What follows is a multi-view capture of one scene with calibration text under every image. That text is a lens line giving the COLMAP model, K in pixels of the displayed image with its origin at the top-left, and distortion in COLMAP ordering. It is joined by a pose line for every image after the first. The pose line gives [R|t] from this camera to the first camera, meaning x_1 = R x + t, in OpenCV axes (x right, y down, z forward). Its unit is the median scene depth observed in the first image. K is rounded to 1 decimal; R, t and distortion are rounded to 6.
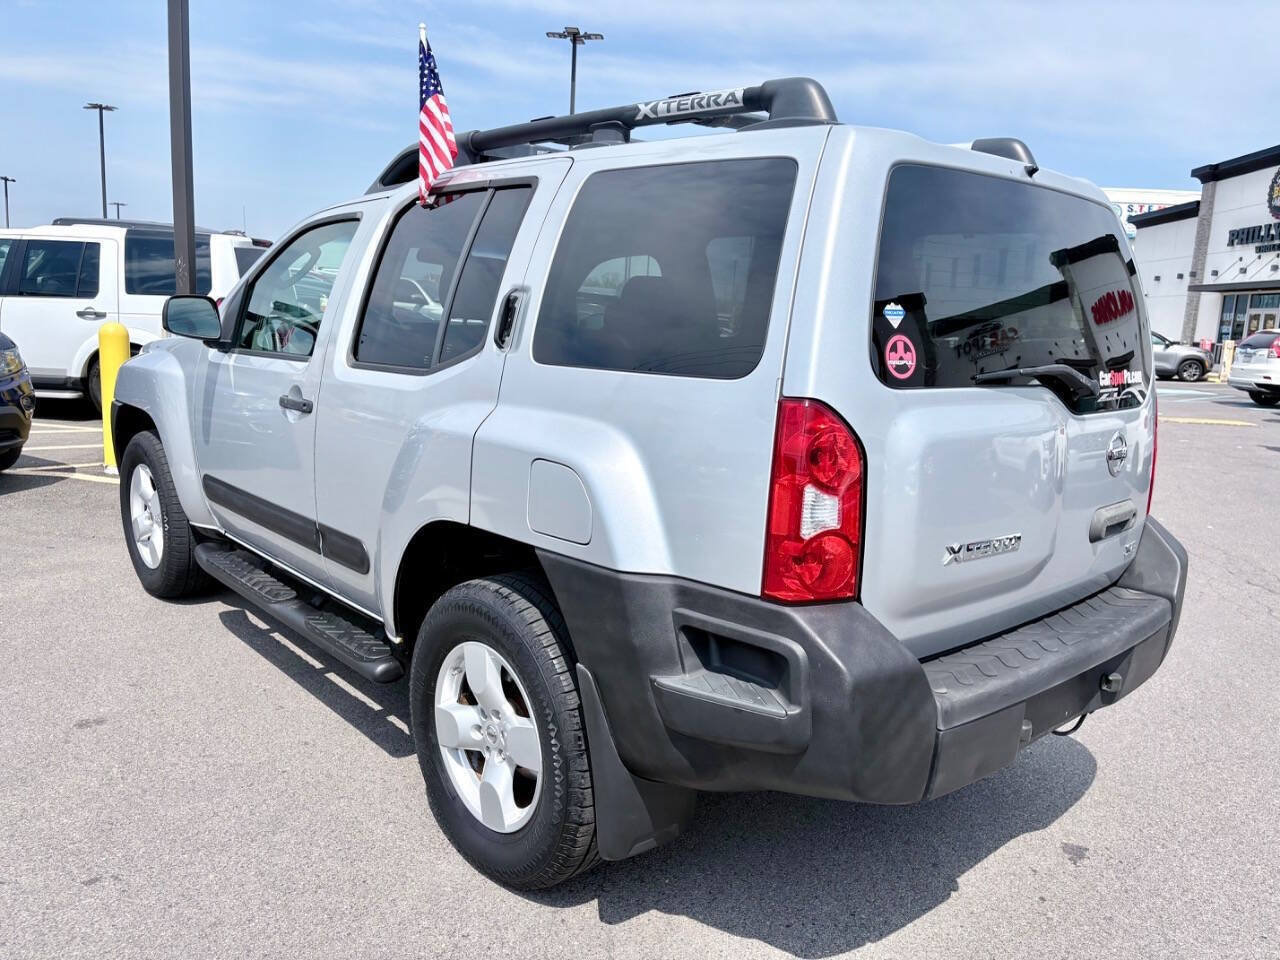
lens RADIAL K [[975.8, 0, 642.1], [0, 975.8, 477.2], [0, 0, 1]] dist [0.055562, -0.068794]
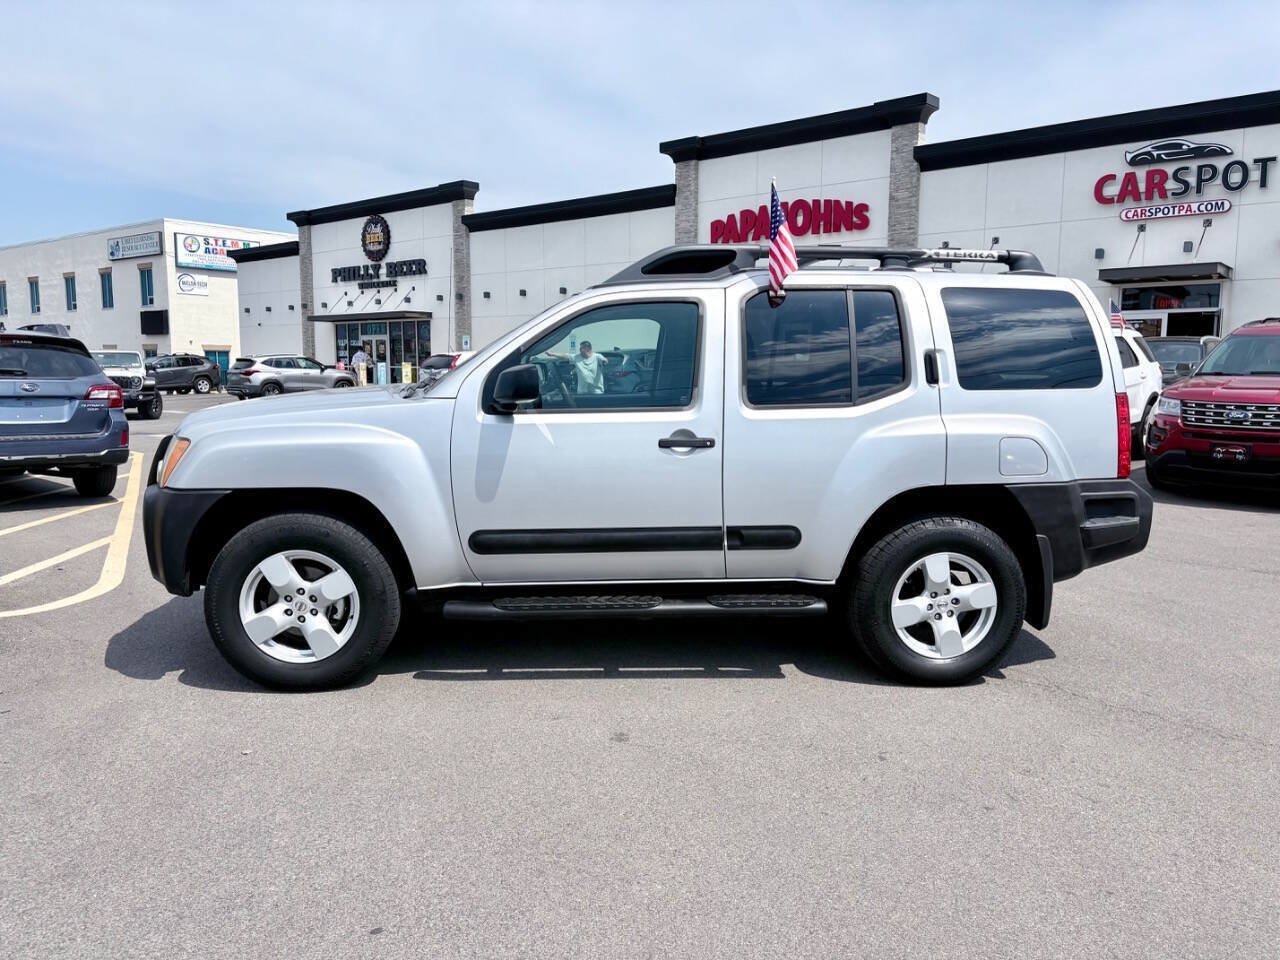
lens RADIAL K [[975.8, 0, 642.1], [0, 975.8, 477.2], [0, 0, 1]] dist [0.055562, -0.068794]
pose [[0.598804, -0.137318, 0.789035, -1.119068], [0.157423, 0.986153, 0.052153, -0.084320], [-0.785271, 0.092983, 0.612130, 0.201275]]
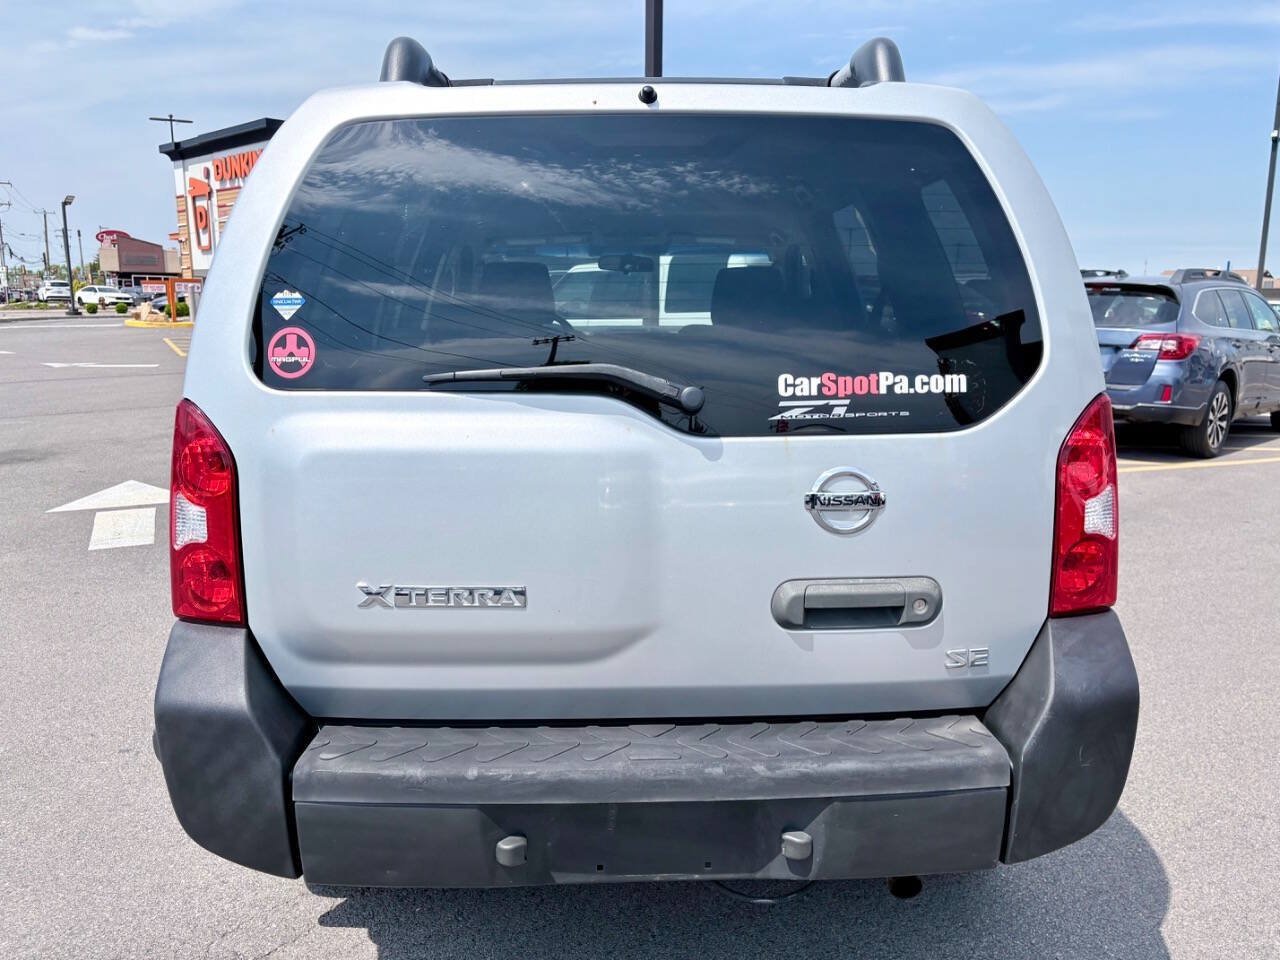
lens RADIAL K [[975.8, 0, 642.1], [0, 975.8, 477.2], [0, 0, 1]] dist [0.055562, -0.068794]
pose [[0.753067, 0.072051, -0.653987, 0.490282], [-0.077893, 0.996759, 0.020122, -0.025803], [0.653317, 0.035788, 0.756238, 0.257074]]
